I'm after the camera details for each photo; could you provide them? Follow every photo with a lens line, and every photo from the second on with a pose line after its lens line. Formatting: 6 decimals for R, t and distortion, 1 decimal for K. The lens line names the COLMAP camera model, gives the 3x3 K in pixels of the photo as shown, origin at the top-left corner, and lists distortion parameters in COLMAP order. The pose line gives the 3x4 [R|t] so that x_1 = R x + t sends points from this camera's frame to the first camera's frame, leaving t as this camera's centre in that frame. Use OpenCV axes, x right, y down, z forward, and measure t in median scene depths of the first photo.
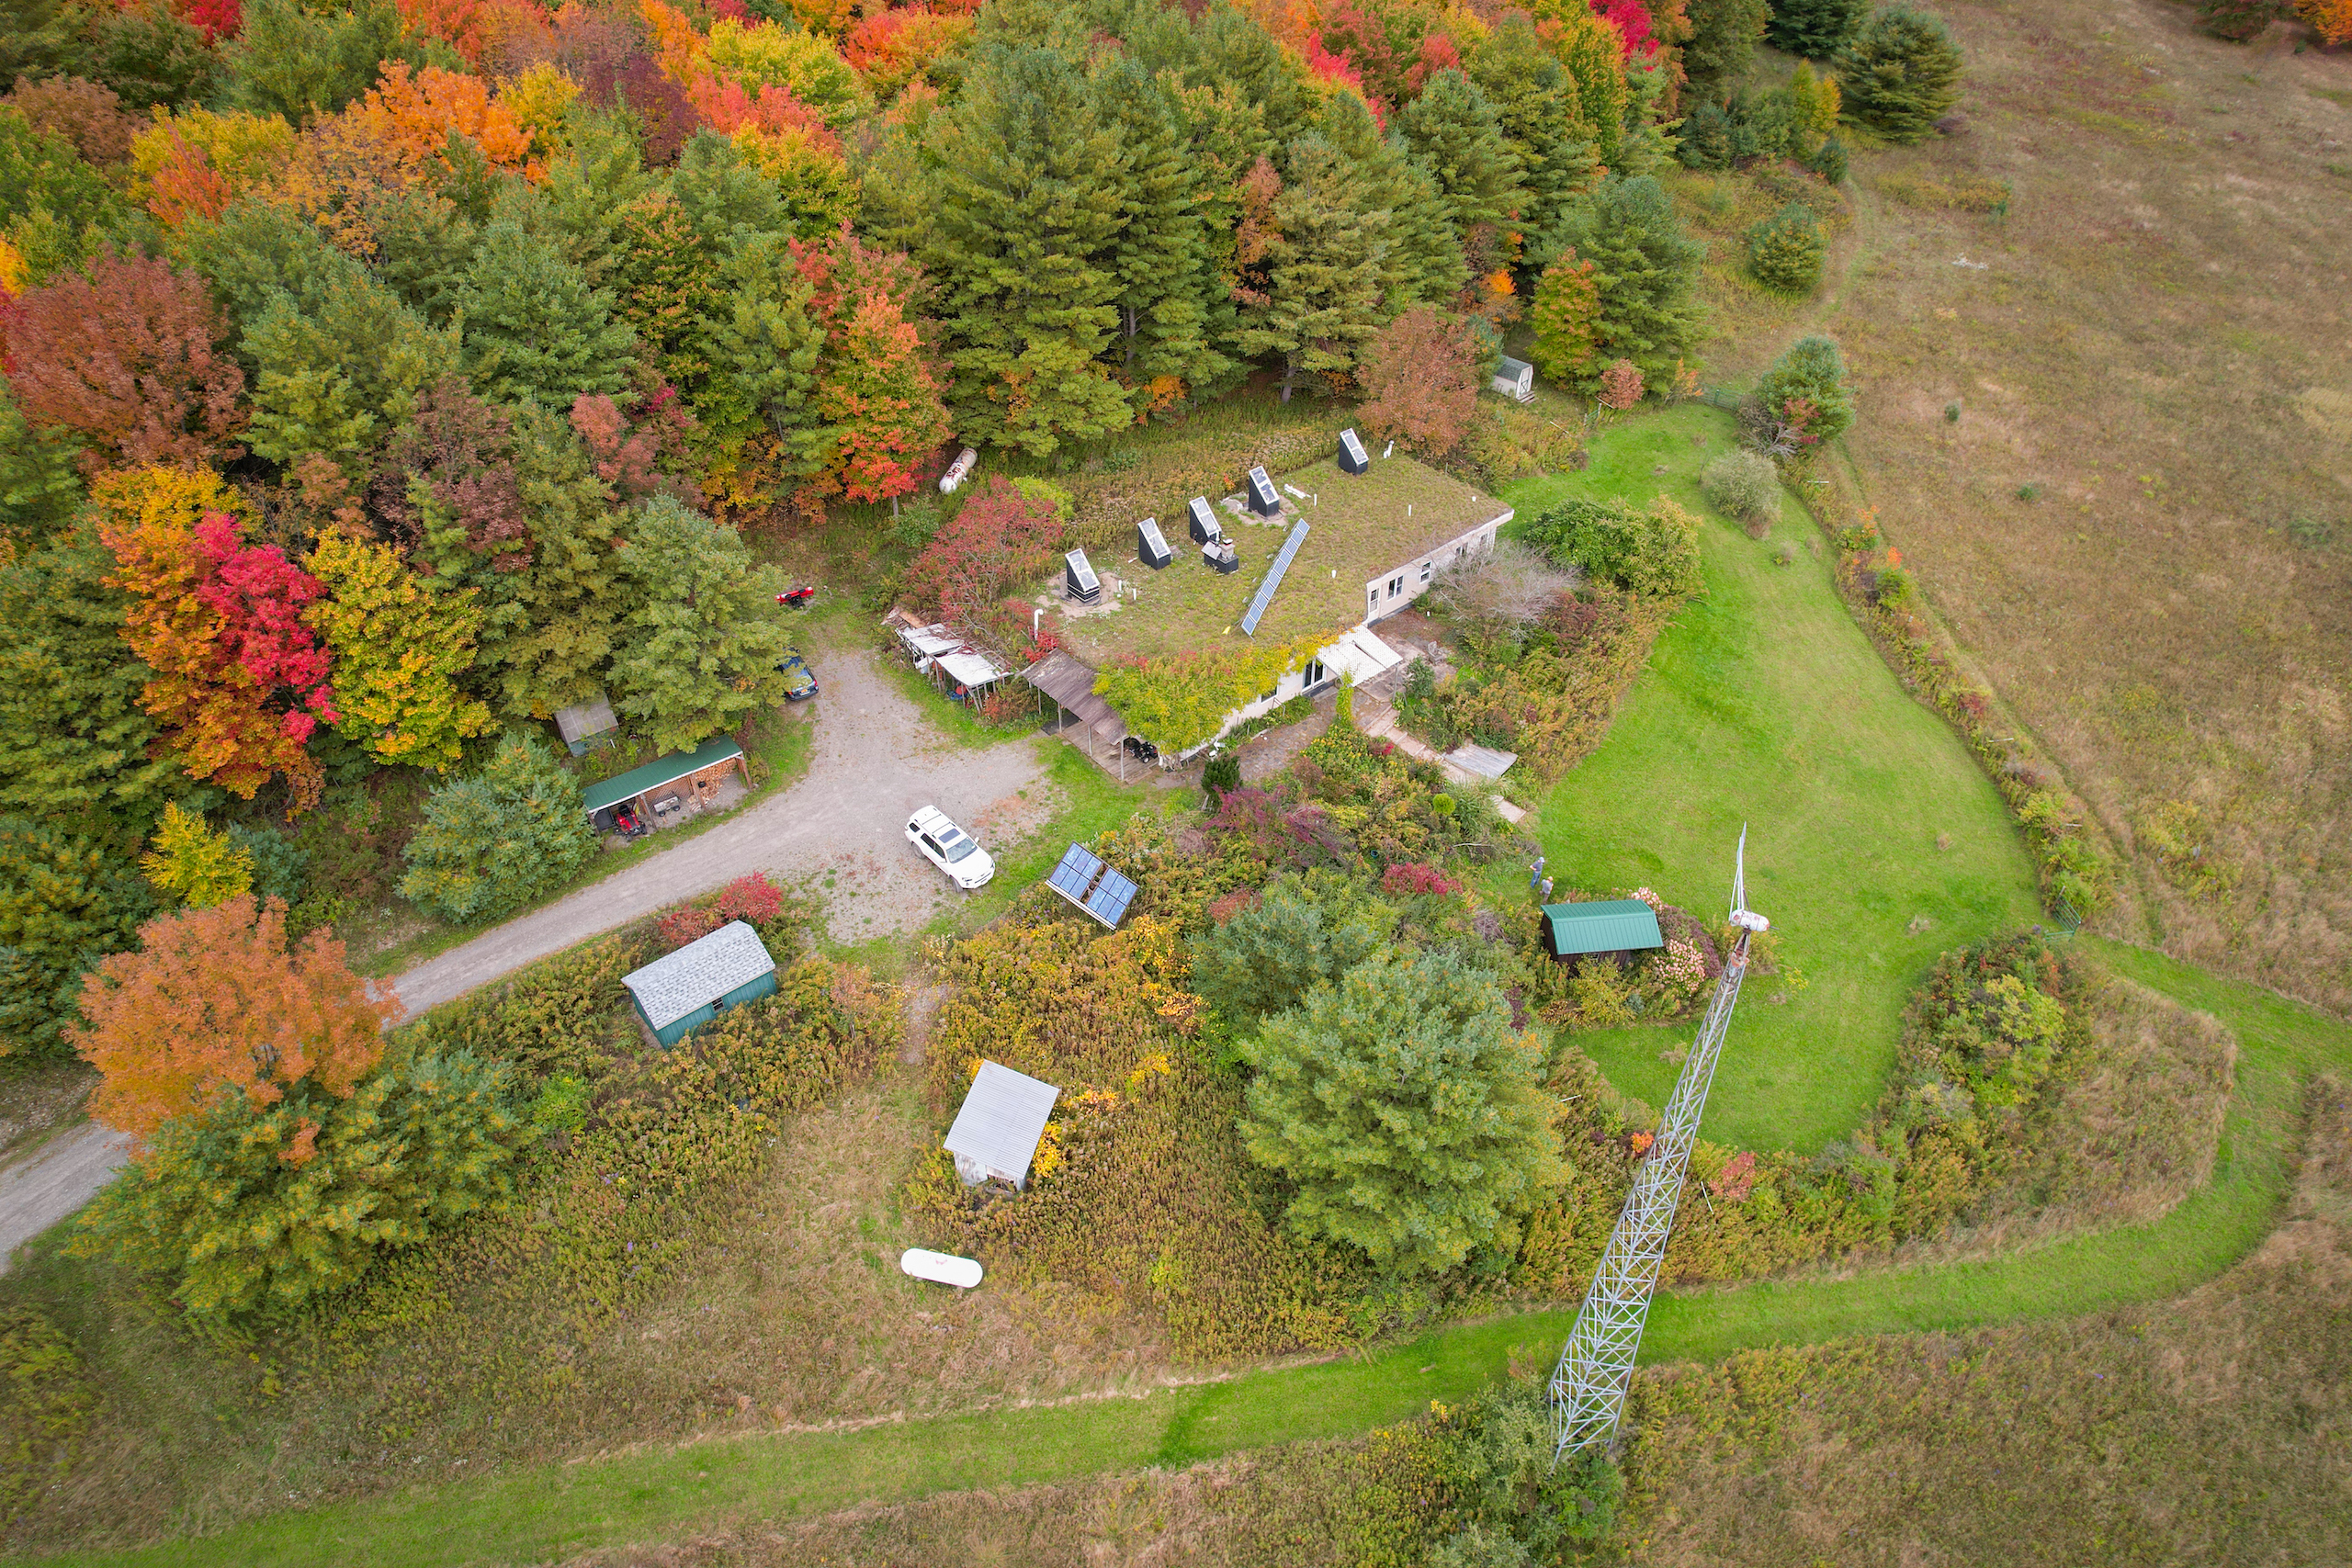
lens RADIAL K [[1490.4, 0, 1177.3], [0, 1490.4, 784.9], [0, 0, 1]] dist [-0.049683, 0.038309]
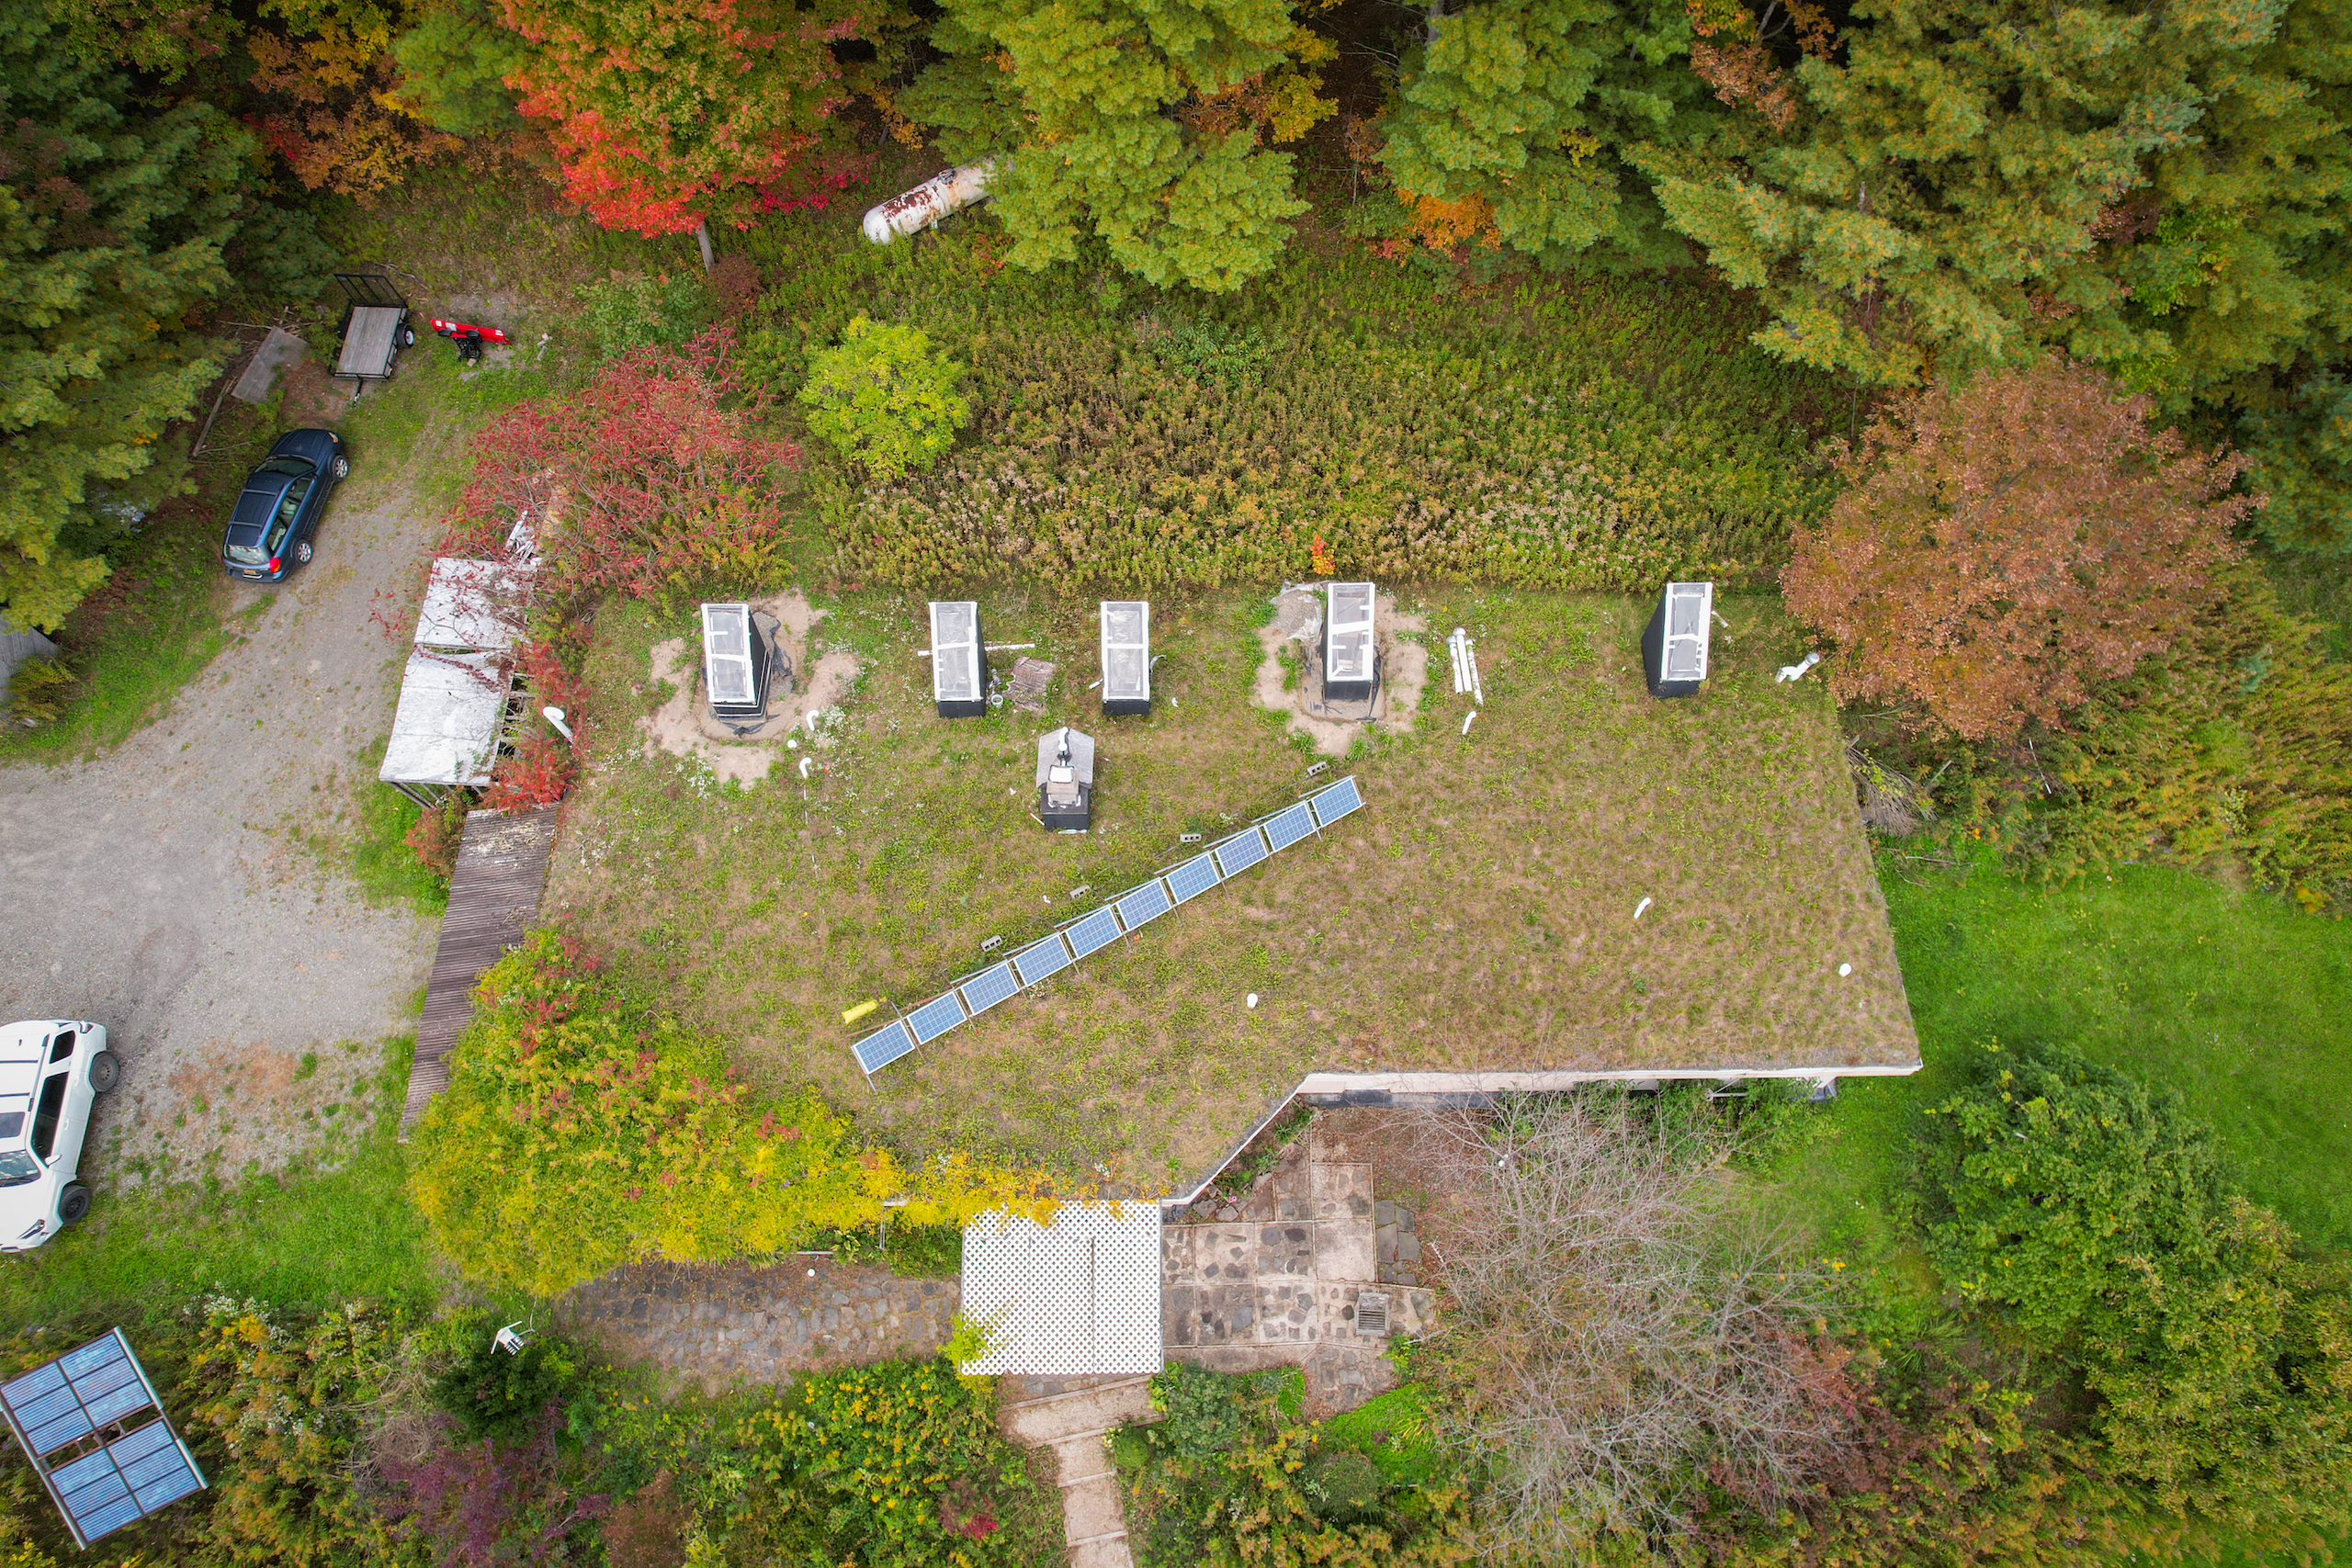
lens RADIAL K [[1490.4, 0, 1175.9], [0, 1490.4, 777.7], [0, 0, 1]] dist [-0.049683, 0.038309]
pose [[0.758877, 0.577600, -0.300805, 0.155051], [-0.413028, 0.783996, 0.463419, -0.319176], [0.503501, -0.227438, 0.833522, 0.622614]]
